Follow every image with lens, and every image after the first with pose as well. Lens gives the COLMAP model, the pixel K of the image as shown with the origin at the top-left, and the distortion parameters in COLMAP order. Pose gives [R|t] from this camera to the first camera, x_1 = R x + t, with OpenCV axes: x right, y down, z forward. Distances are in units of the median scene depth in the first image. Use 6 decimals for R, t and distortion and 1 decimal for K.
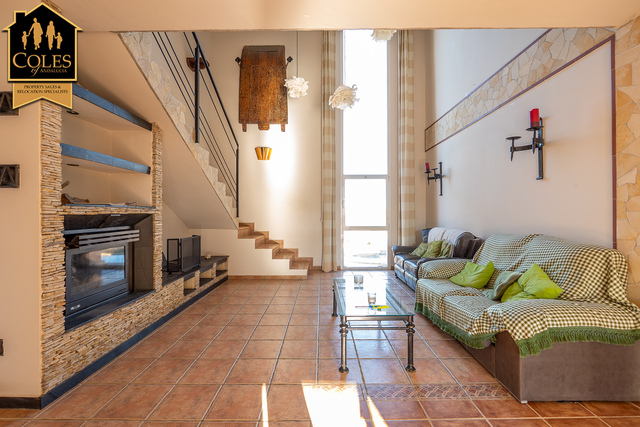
lens RADIAL K [[267.7, 0, 320.2], [0, 267.7, 213.1], [0, 0, 1]] dist [-0.002266, -0.000043]
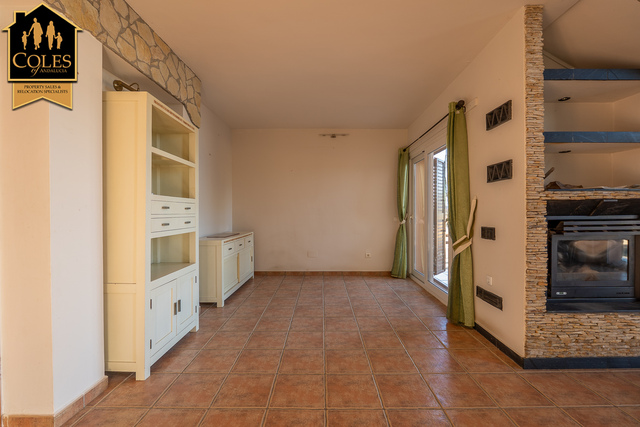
lens RADIAL K [[267.7, 0, 321.0], [0, 267.7, 212.3], [0, 0, 1]] dist [-0.002266, -0.000043]
pose [[0.012131, 0.005700, -0.999910, 0.075511], [0.006361, 0.999963, 0.005778, 0.043160], [0.999906, -0.006431, 0.012094, 0.104718]]
